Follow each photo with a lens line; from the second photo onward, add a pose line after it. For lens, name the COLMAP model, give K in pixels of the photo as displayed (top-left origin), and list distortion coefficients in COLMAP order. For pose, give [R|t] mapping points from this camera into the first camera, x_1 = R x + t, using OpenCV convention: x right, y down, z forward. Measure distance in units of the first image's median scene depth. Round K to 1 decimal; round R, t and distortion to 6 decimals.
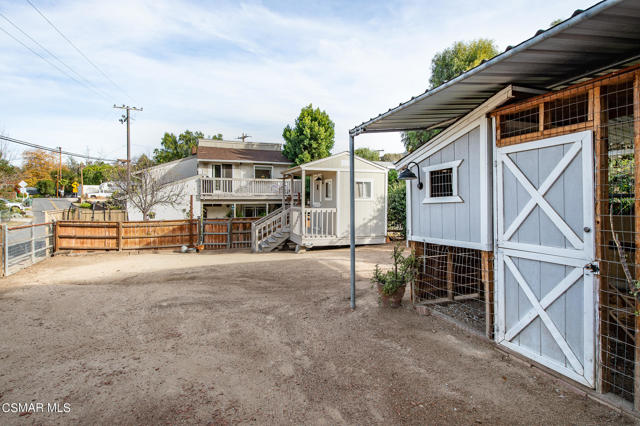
lens RADIAL K [[351.9, 0, 320.0], [0, 351.9, 213.0], [0, 0, 1]] dist [0.094965, -0.000199]
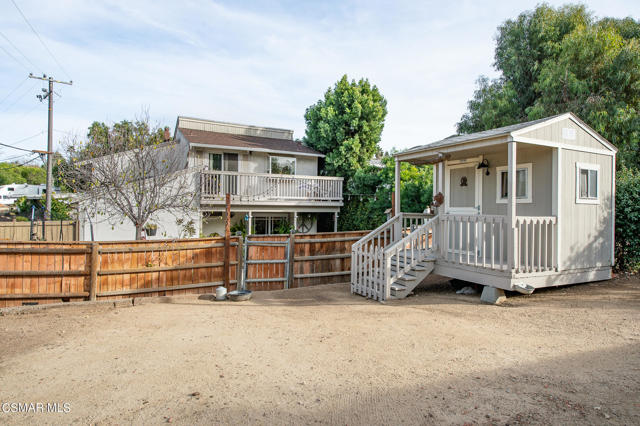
lens RADIAL K [[378.4, 0, 320.0], [0, 378.4, 213.0], [0, 0, 1]] dist [0.045495, 0.001421]
pose [[0.985648, 0.004506, 0.168753, -0.313467], [0.001215, 0.999429, -0.033780, 0.000707], [-0.168808, 0.033500, 0.985079, 0.387649]]
